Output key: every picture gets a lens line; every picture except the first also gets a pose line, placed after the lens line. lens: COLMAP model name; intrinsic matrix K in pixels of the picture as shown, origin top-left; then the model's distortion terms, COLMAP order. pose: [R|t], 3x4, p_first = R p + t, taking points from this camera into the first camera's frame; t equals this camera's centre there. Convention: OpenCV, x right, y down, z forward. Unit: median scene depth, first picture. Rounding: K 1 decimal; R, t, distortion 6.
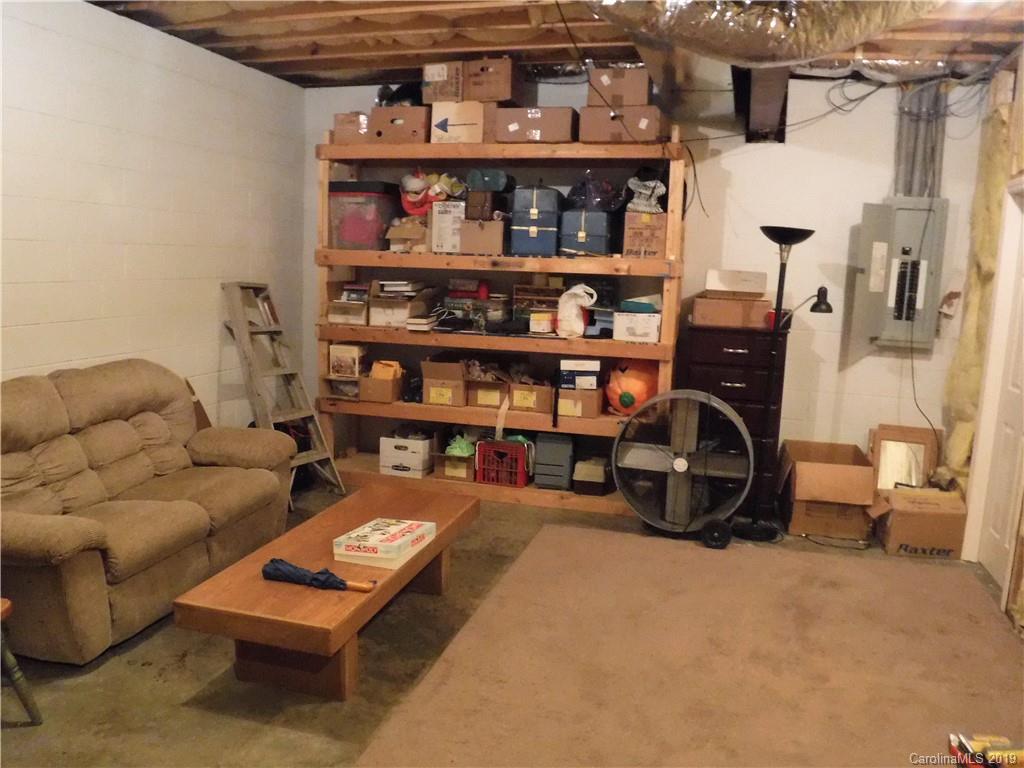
lens RADIAL K [[833.2, 0, 509.8], [0, 833.2, 392.3], [0, 0, 1]] dist [-0.099871, 0.005030]
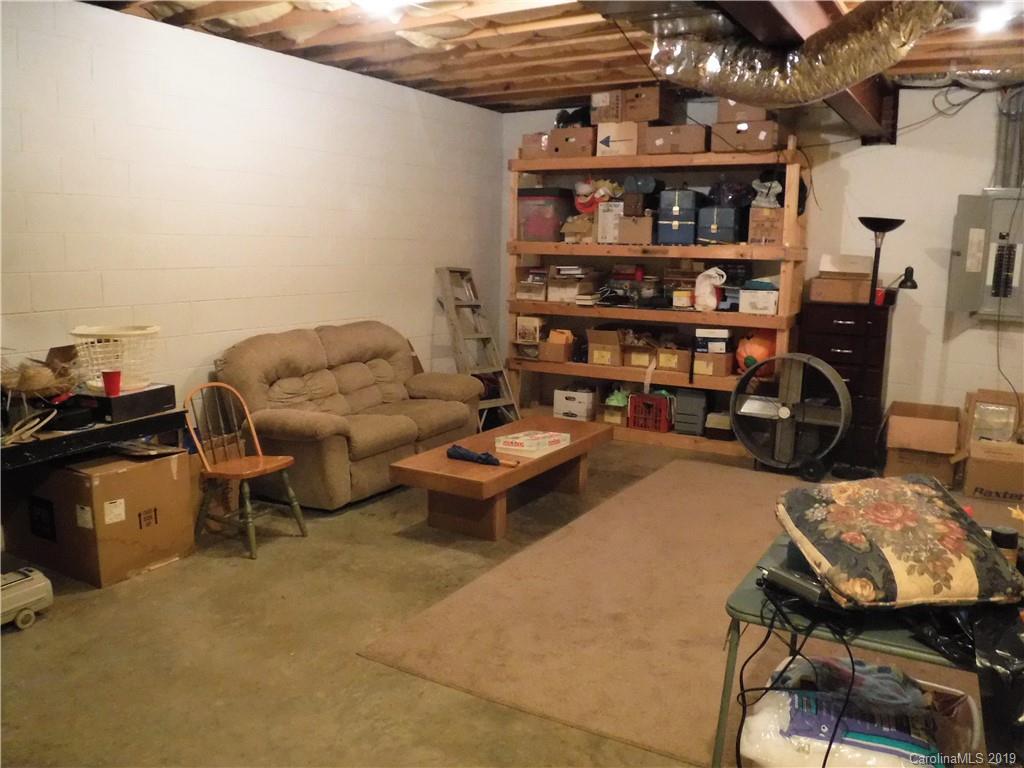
lens RADIAL K [[821.8, 0, 512.0], [0, 821.8, 384.0], [0, 0, 1]] dist [-0.092780, 0.008638]
pose [[0.965735, 0.026024, -0.258224, 0.113325], [-0.025780, 0.999658, 0.004331, 0.045007], [0.258248, 0.002474, 0.966075, -0.241471]]
